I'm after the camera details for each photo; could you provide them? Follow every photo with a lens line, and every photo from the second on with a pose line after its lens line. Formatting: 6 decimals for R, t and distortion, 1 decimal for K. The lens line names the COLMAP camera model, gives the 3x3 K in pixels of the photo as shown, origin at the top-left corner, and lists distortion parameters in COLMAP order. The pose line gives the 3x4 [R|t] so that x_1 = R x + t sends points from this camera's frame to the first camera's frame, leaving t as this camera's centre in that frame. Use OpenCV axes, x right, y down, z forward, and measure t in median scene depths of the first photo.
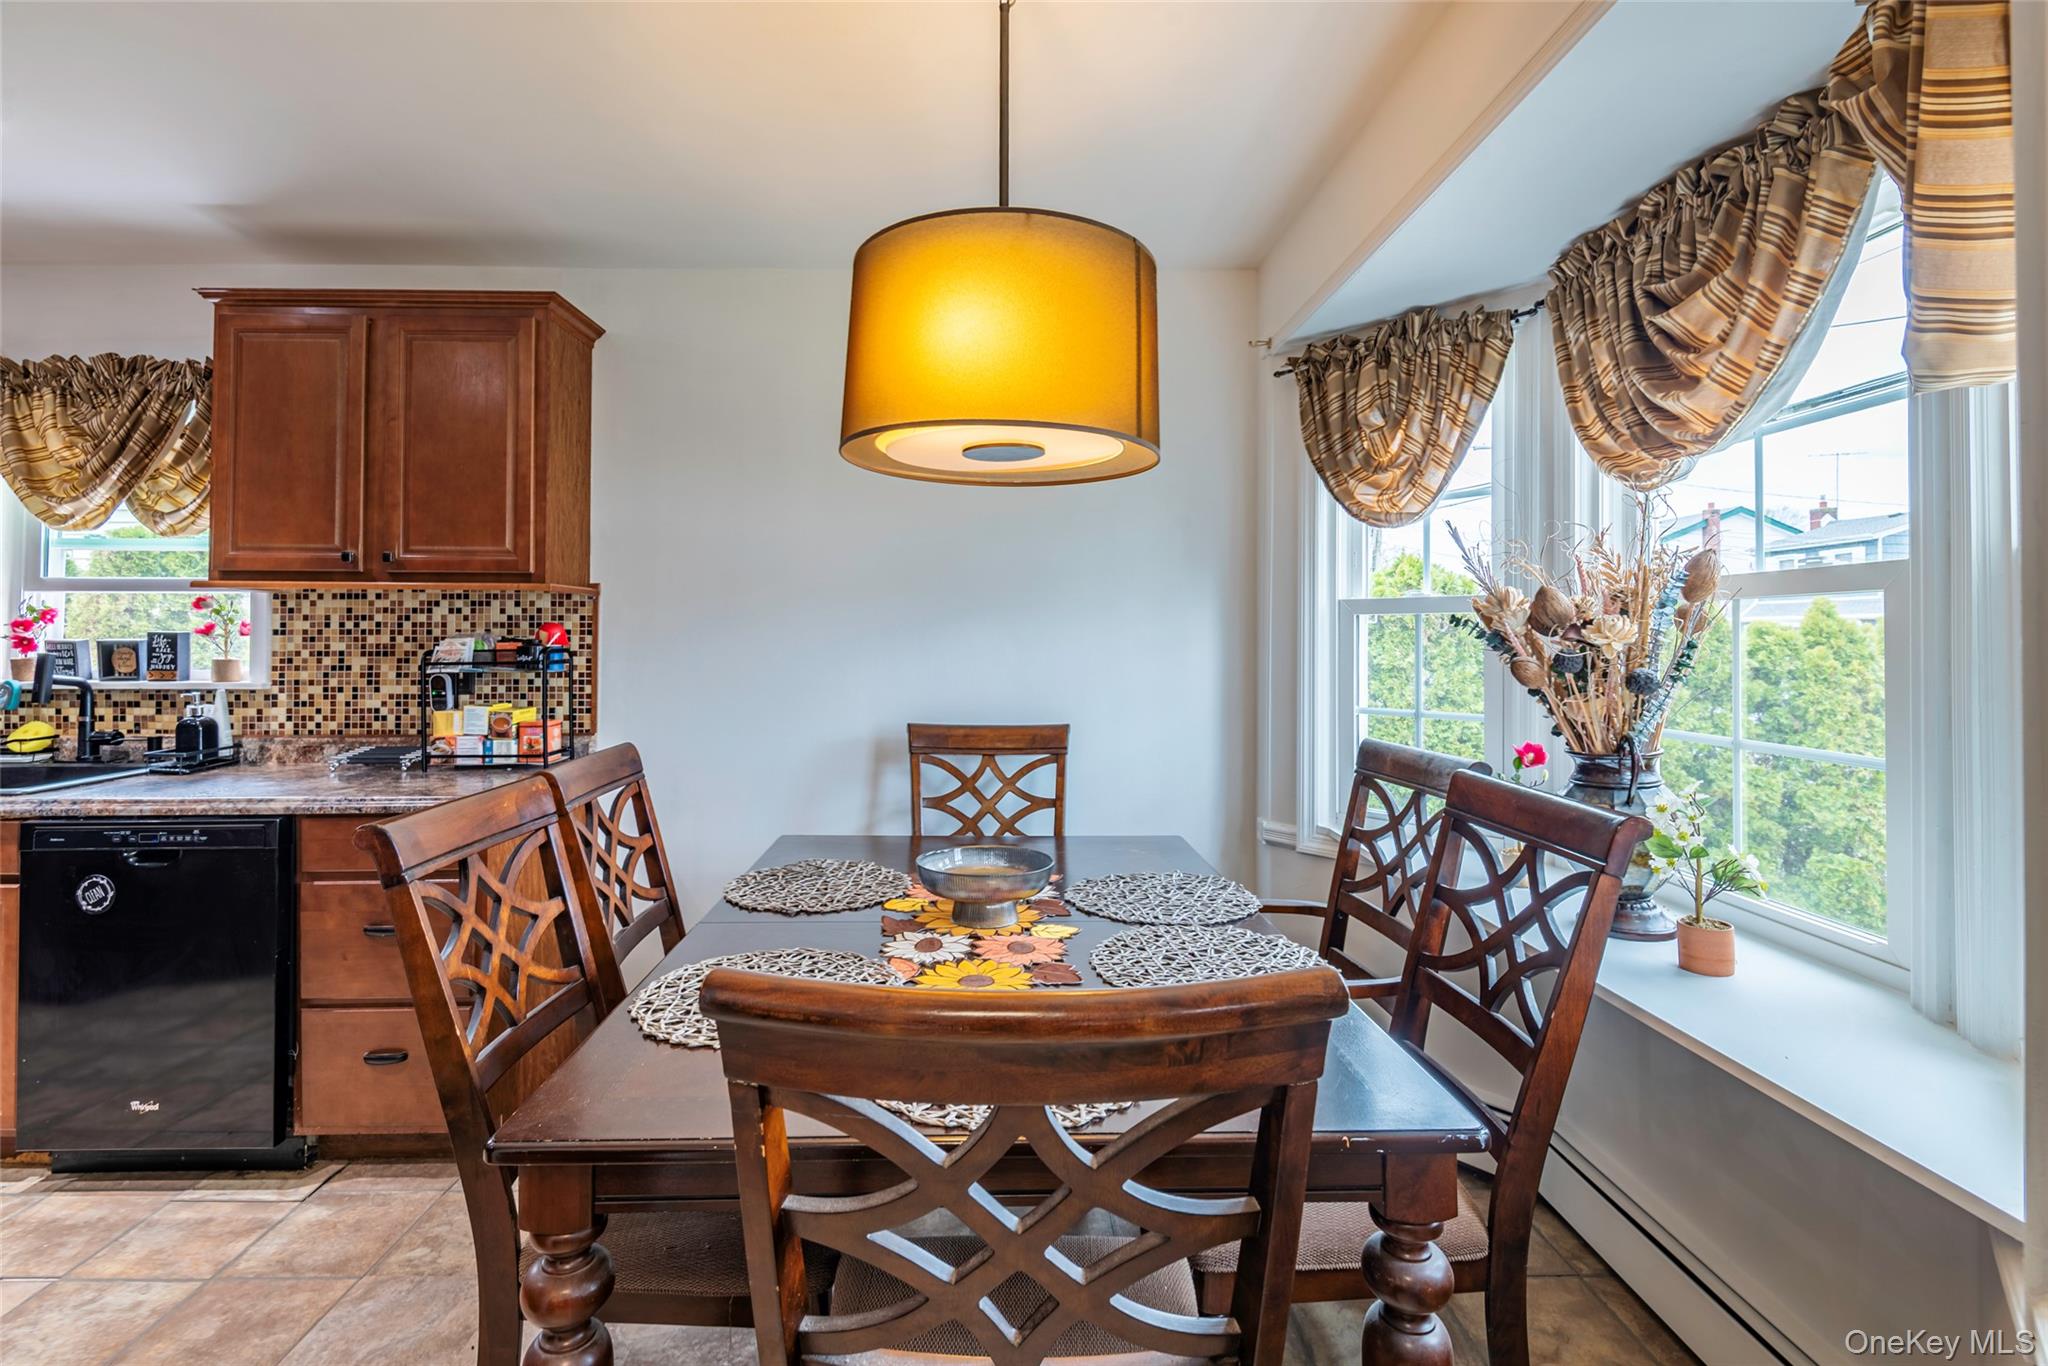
lens RADIAL K [[950.2, 0, 1023.1], [0, 950.2, 623.6], [0, 0, 1]] dist [-0.001884, -0.001002]
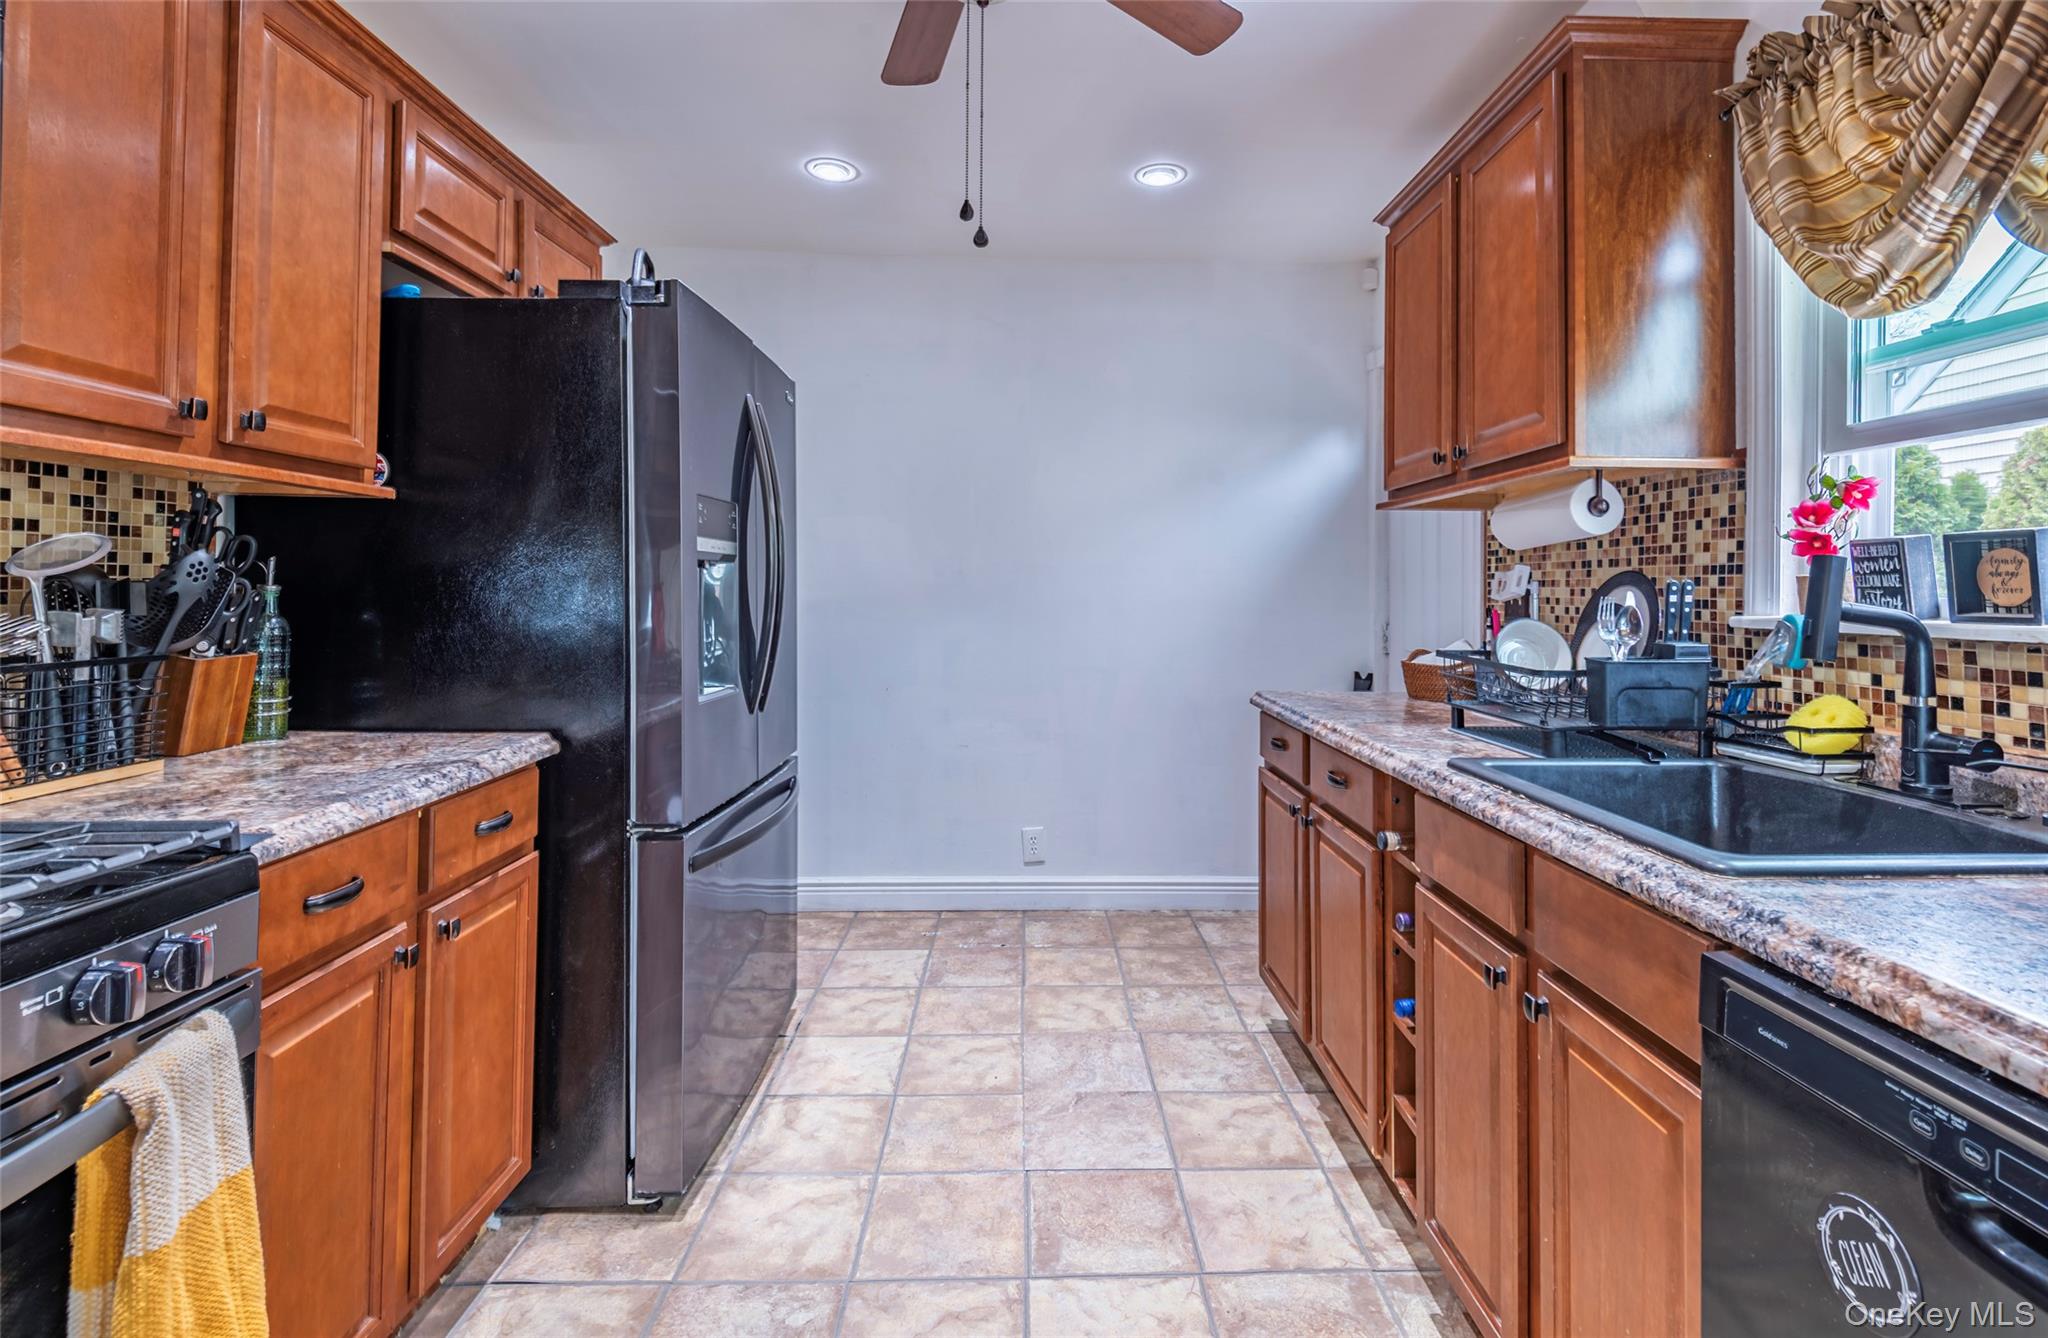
lens RADIAL K [[975.5, 0, 1039.2], [0, 975.5, 568.5], [0, 0, 1]] dist [0.002361, -0.000148]
pose [[-0.006303, -0.020528, -0.999769, -0.565882], [0.003844, 0.999781, -0.020552, 0.048849], [0.999973, -0.003973, -0.006223, 0.638222]]
